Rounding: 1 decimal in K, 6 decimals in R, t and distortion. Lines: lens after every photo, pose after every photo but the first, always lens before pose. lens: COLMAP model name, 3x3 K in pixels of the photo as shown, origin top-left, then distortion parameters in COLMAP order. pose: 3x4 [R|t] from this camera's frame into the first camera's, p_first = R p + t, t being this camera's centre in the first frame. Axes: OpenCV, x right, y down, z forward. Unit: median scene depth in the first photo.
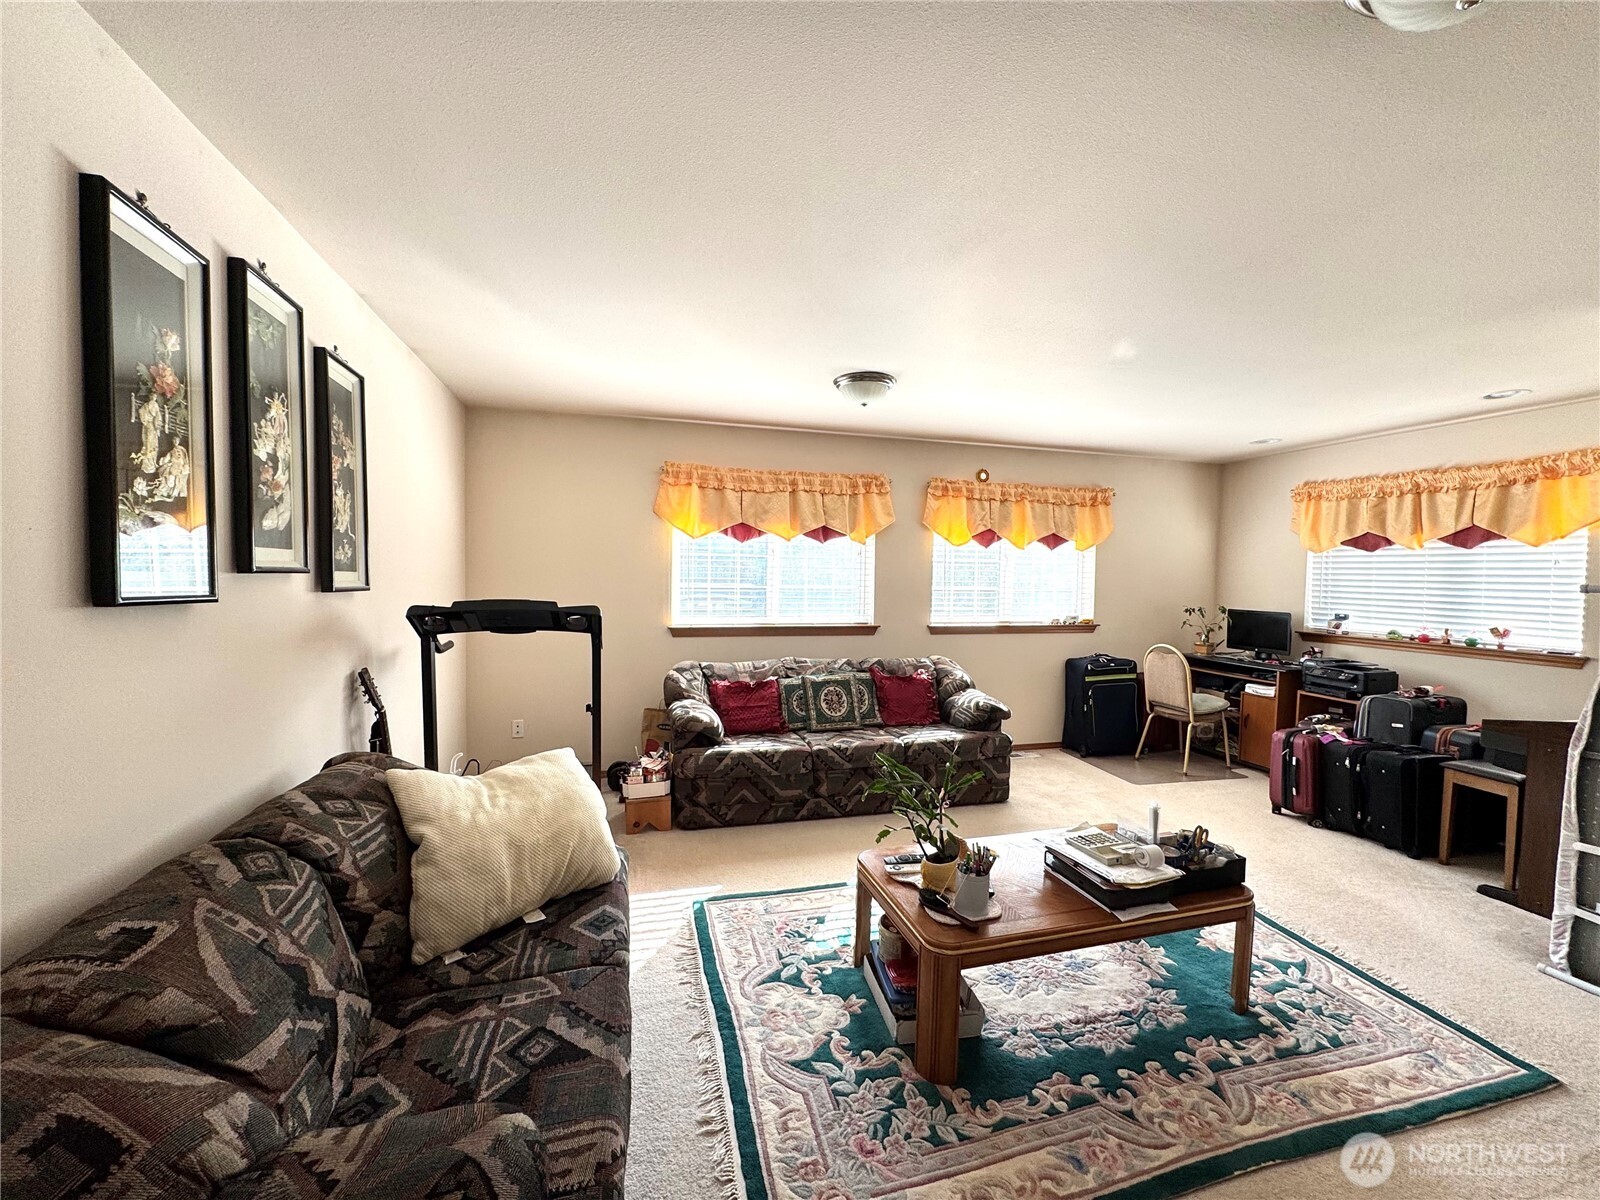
lens RADIAL K [[637.1, 0, 801.7], [0, 637.1, 599.1], [0, 0, 1]] dist [-0.001058, 0.000024]
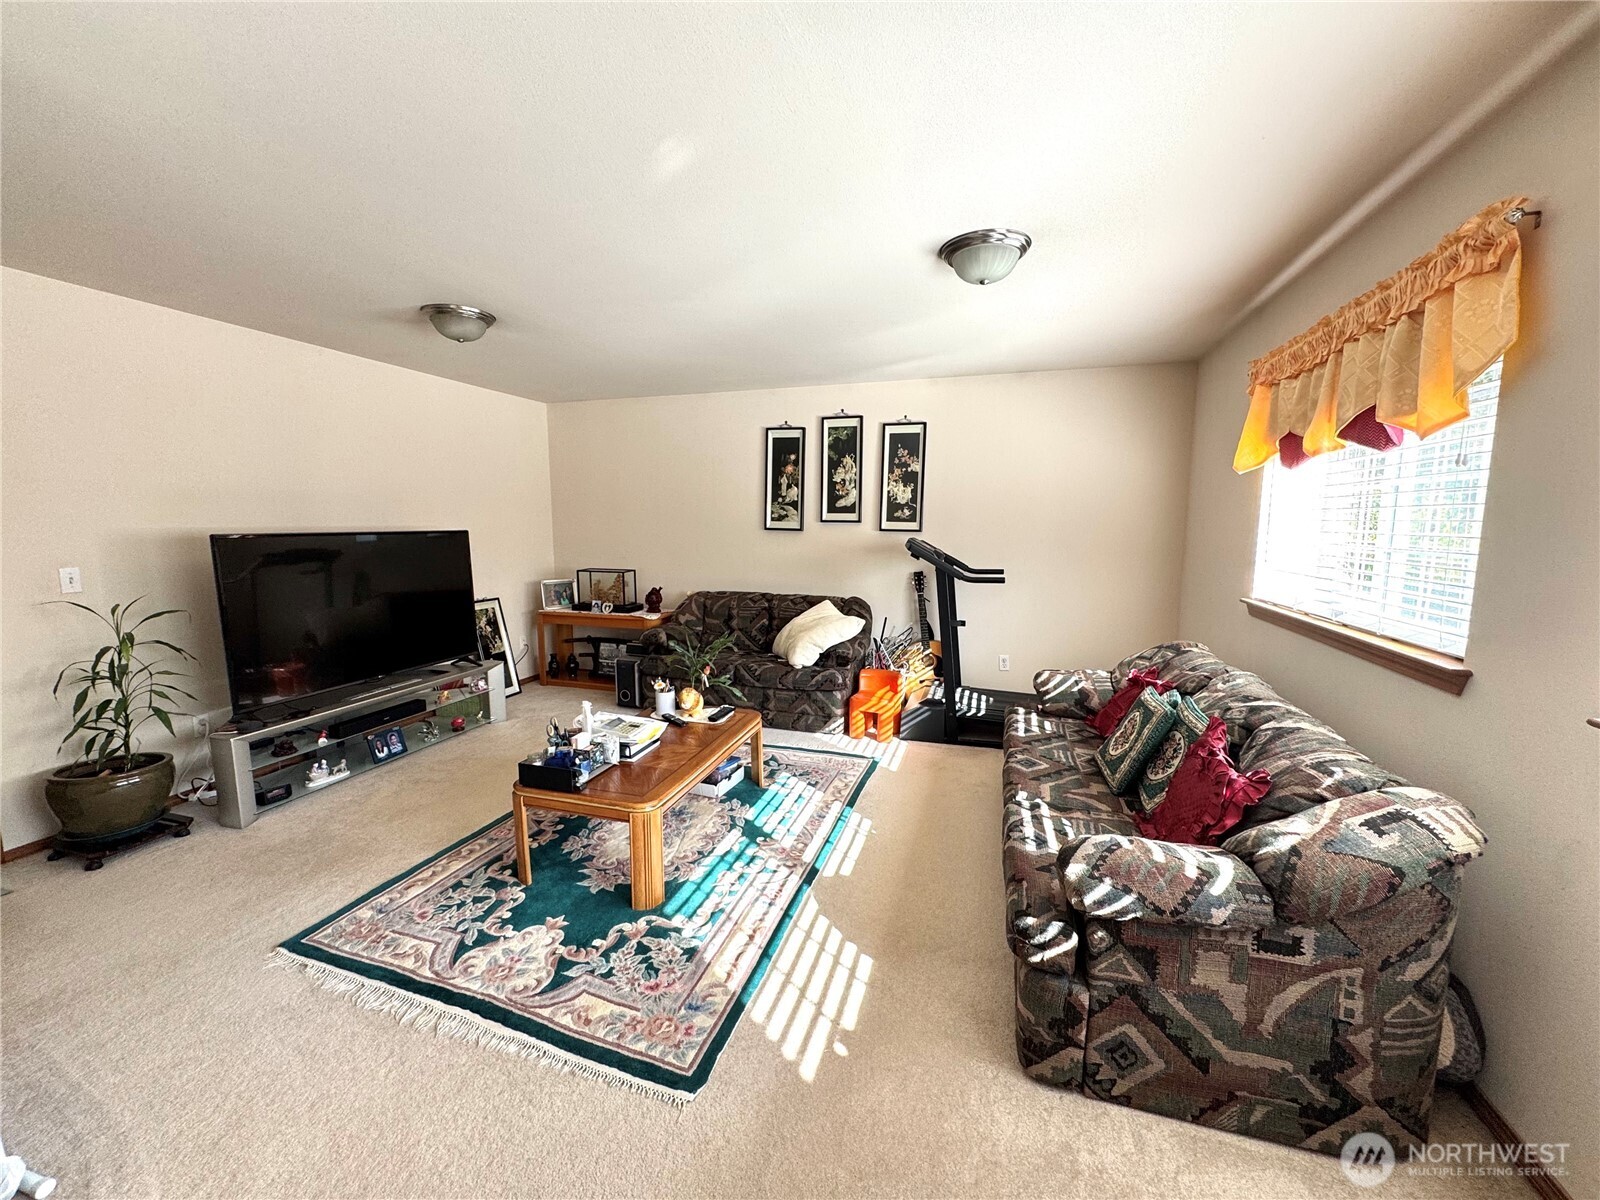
lens RADIAL K [[637.1, 0, 798.9], [0, 637.1, 607.1], [0, 0, 1]] dist [-0.001058, 0.000024]
pose [[-0.548267, 0.094680, -0.830926, 1.309820], [-0.046619, 0.988566, 0.143403, -0.054256], [0.835003, 0.117360, -0.537584, 1.950387]]
